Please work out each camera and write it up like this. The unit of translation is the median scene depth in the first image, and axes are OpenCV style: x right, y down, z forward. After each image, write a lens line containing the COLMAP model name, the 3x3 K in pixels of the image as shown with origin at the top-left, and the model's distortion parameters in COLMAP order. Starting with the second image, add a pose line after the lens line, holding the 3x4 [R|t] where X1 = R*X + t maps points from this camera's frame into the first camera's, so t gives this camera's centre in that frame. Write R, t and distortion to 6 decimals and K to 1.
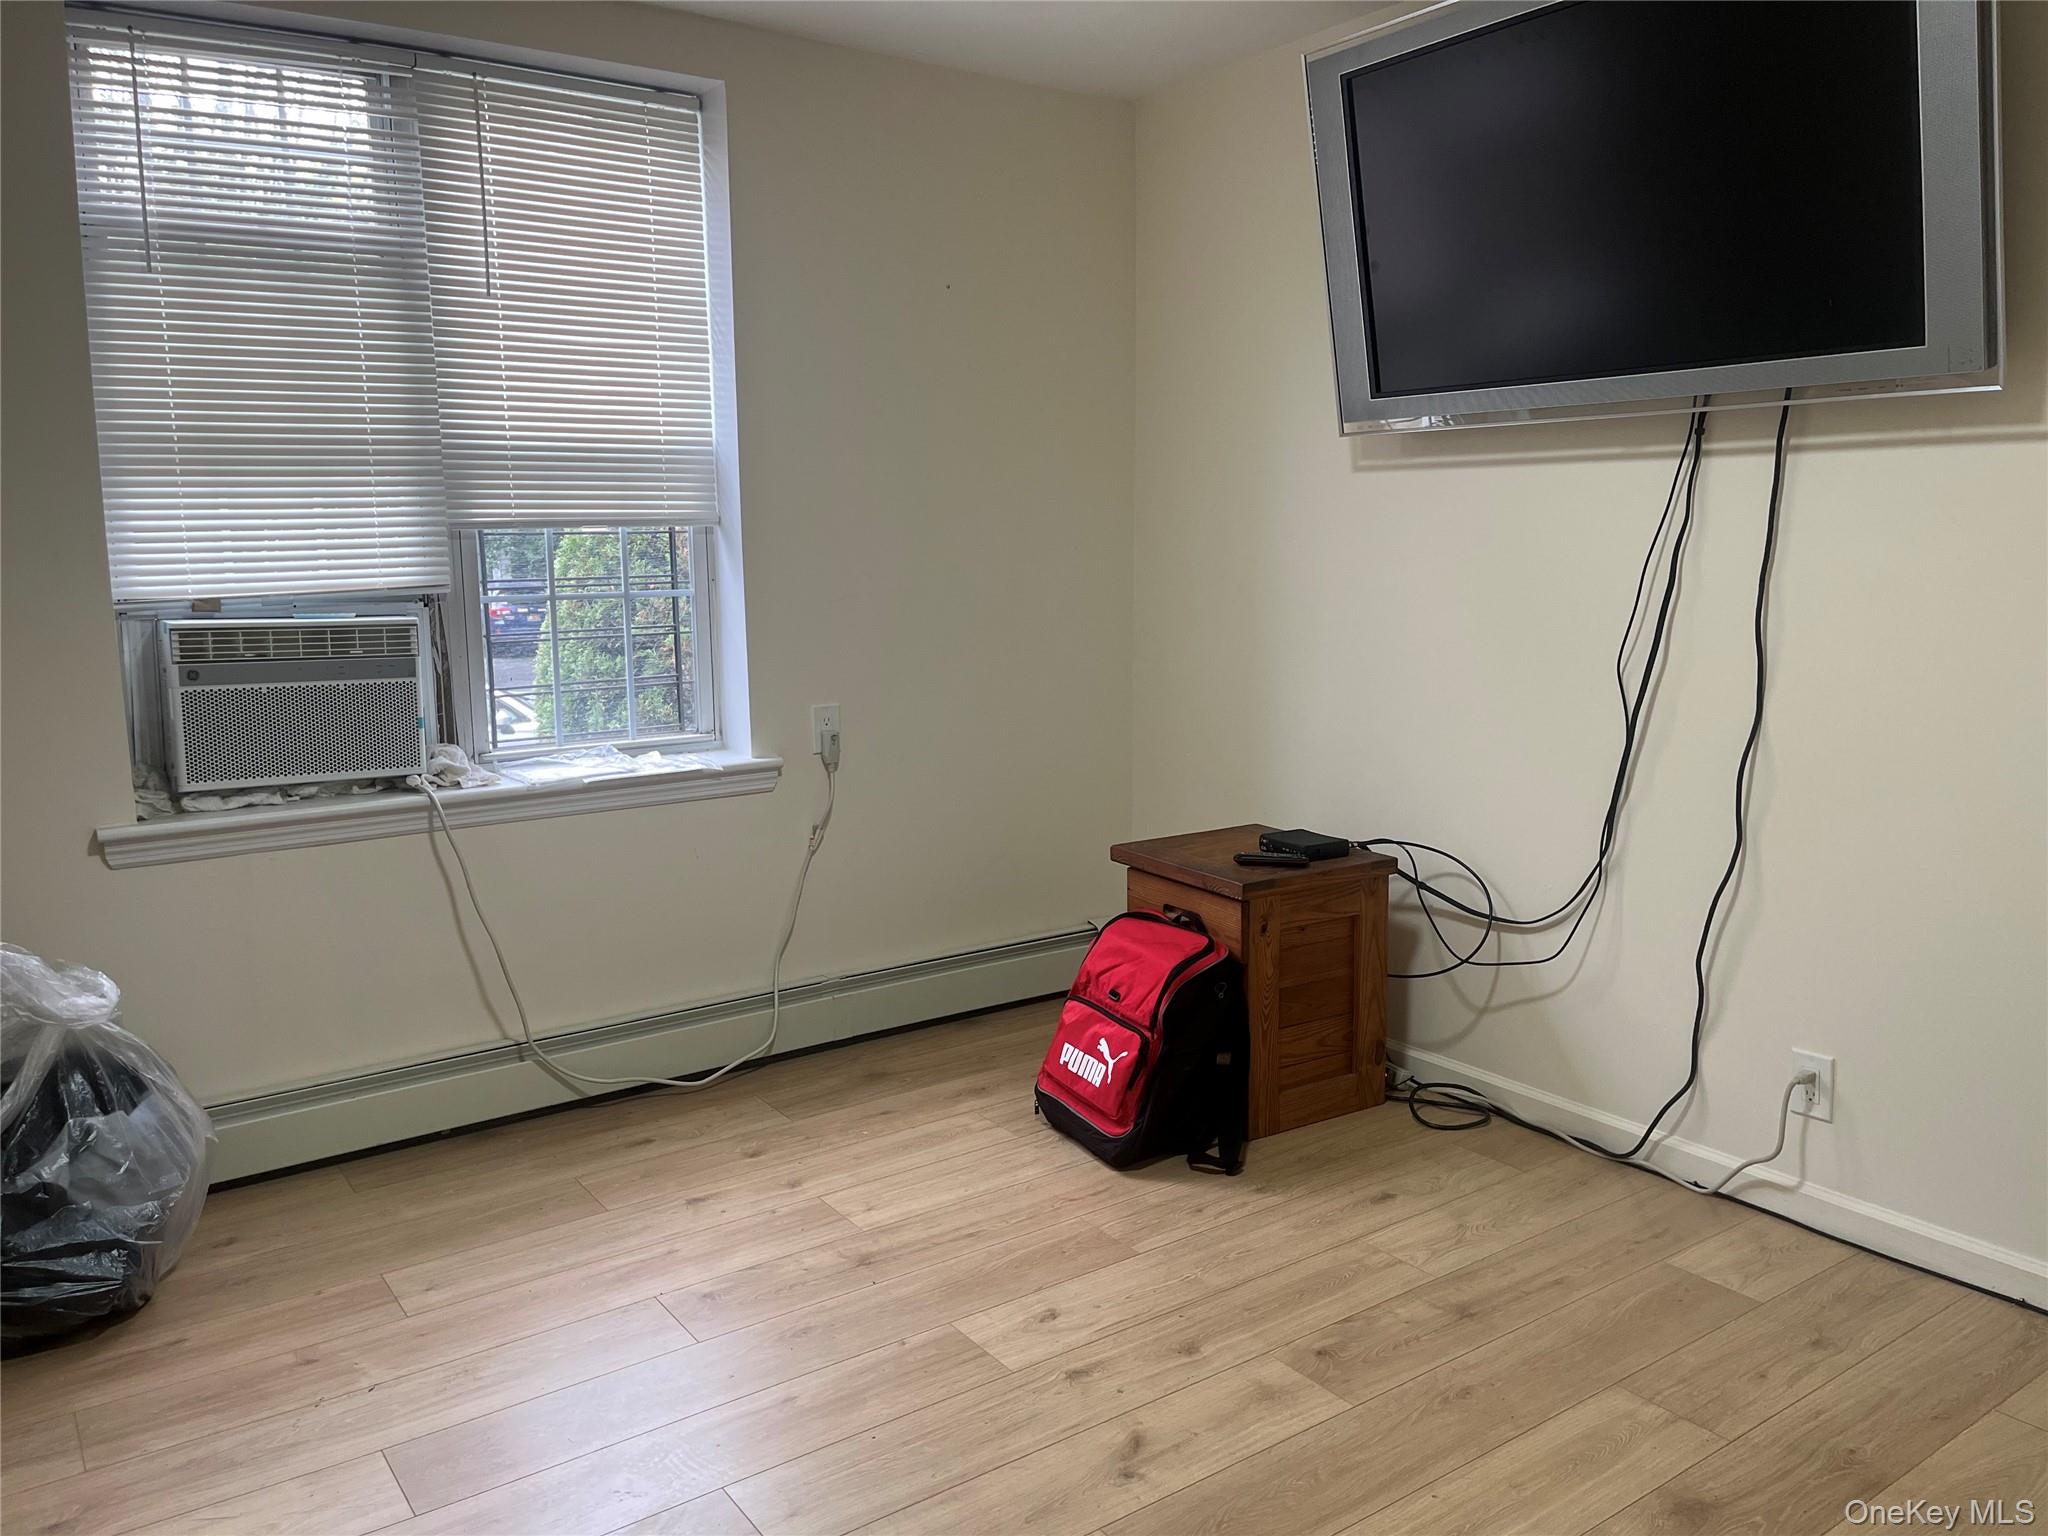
lens RADIAL K [[1557.0, 0, 1033.3], [0, 1557.0, 764.5], [0, 0, 1]] dist [0.074965, -0.110722]
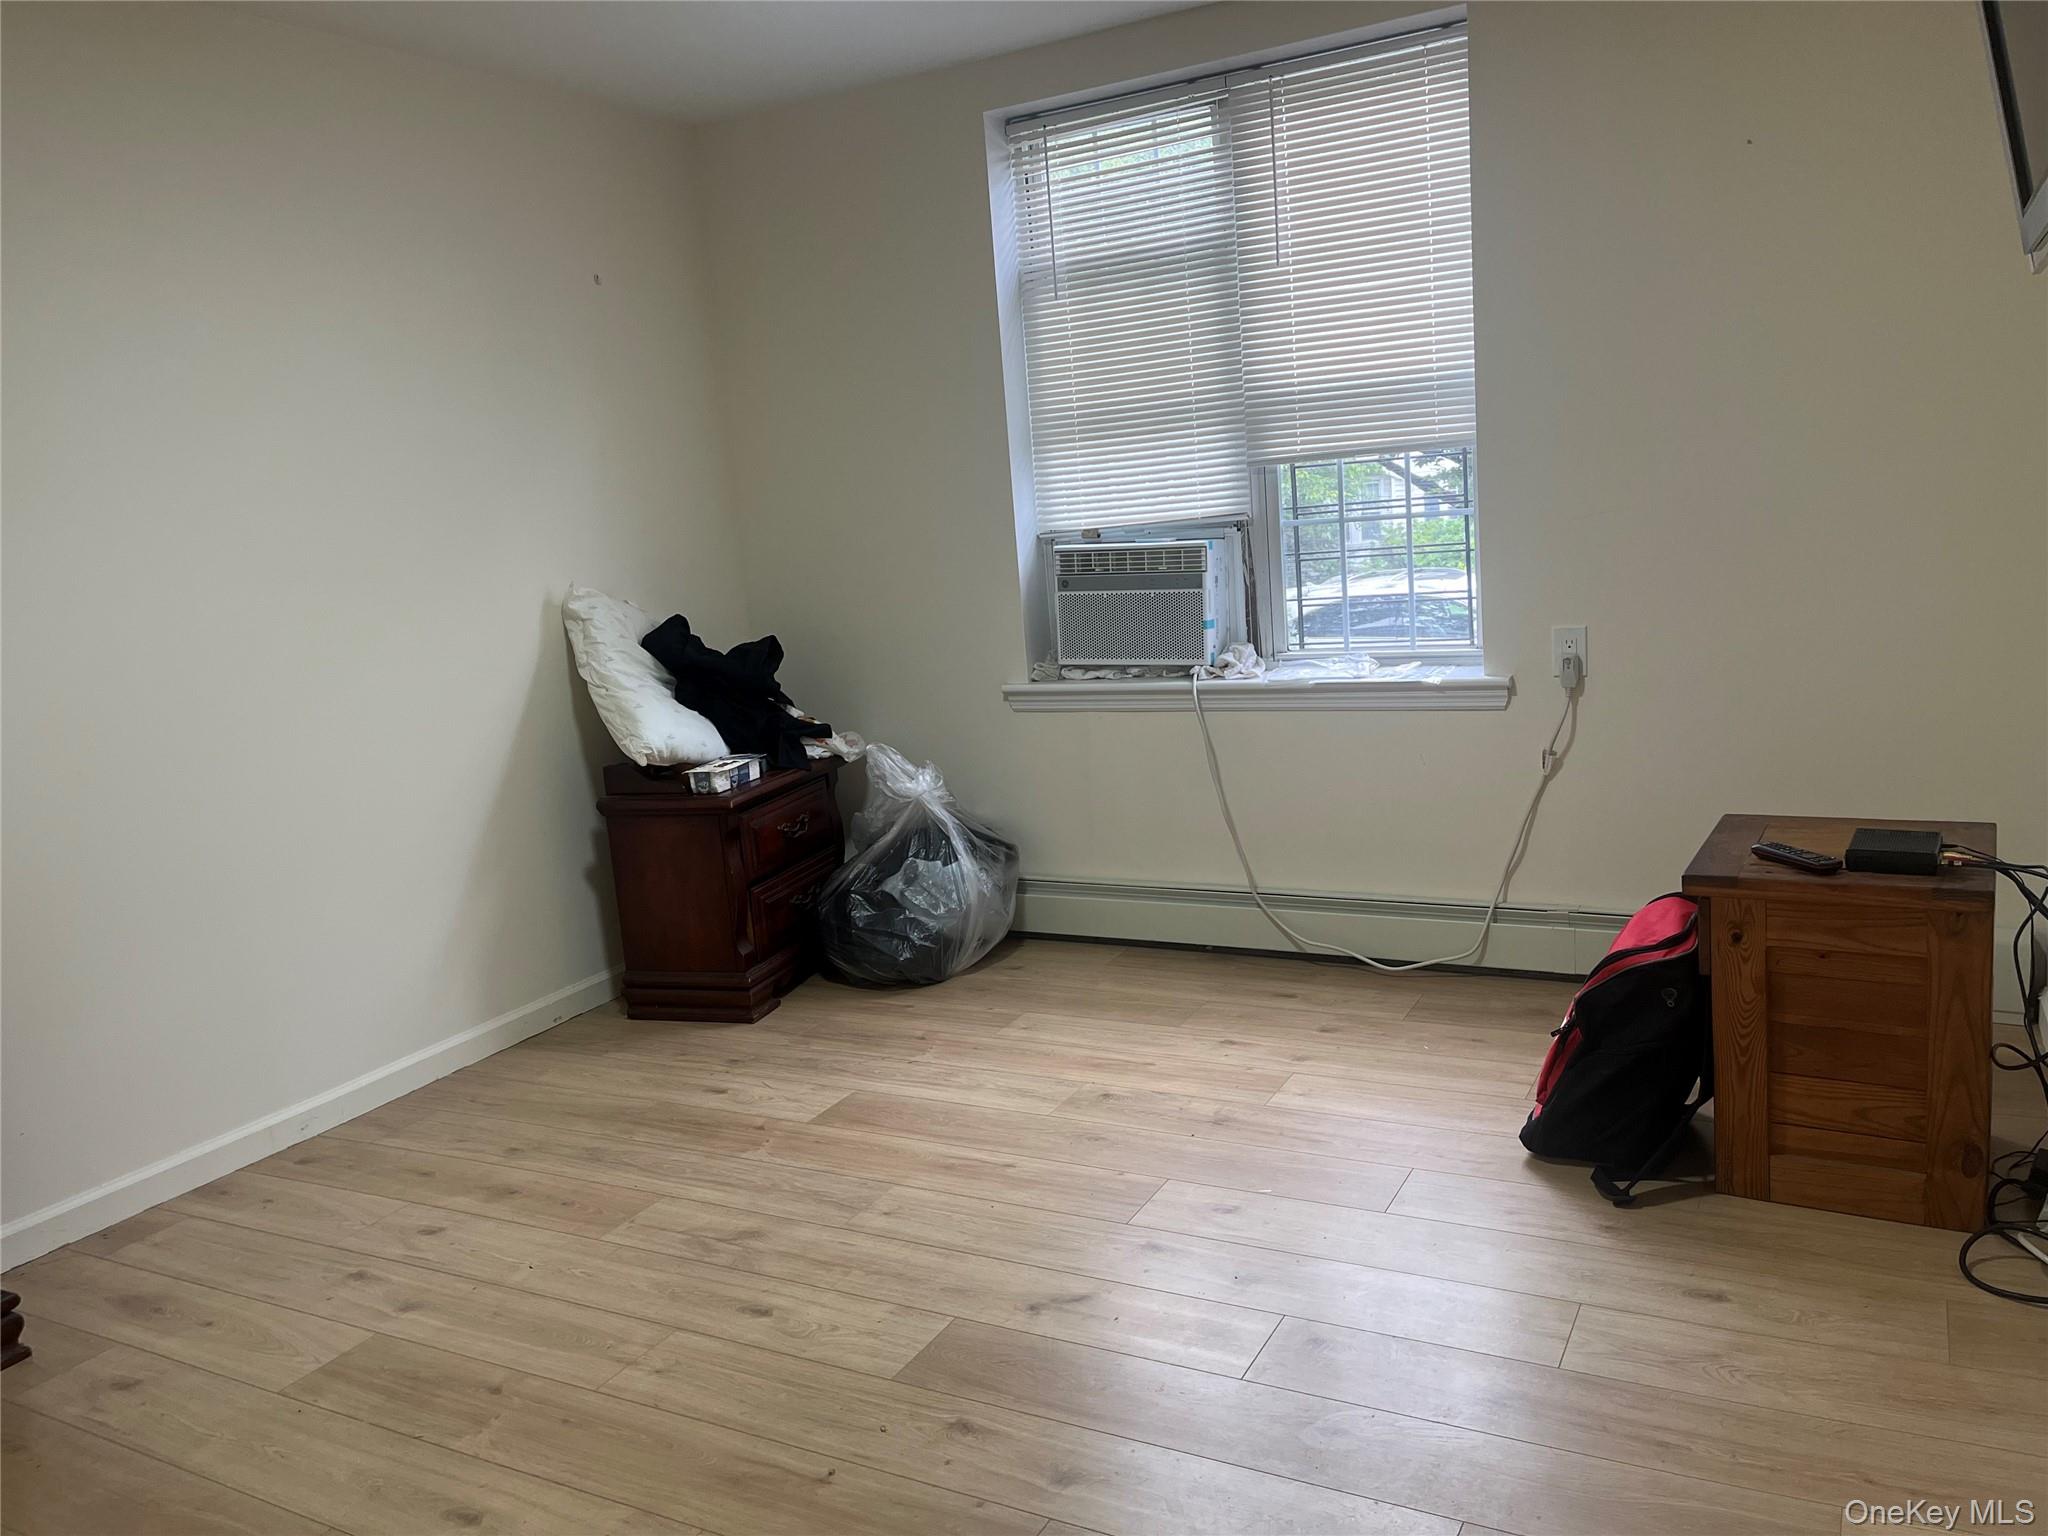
lens RADIAL K [[1557.0, 0, 1033.3], [0, 1557.0, 764.5], [0, 0, 1]] dist [0.074965, -0.110722]
pose [[0.433604, 0.131041, -0.891524, 0.704264], [-0.063440, 0.991354, 0.114860, -0.051854], [0.898868, 0.006754, 0.438168, 0.334632]]
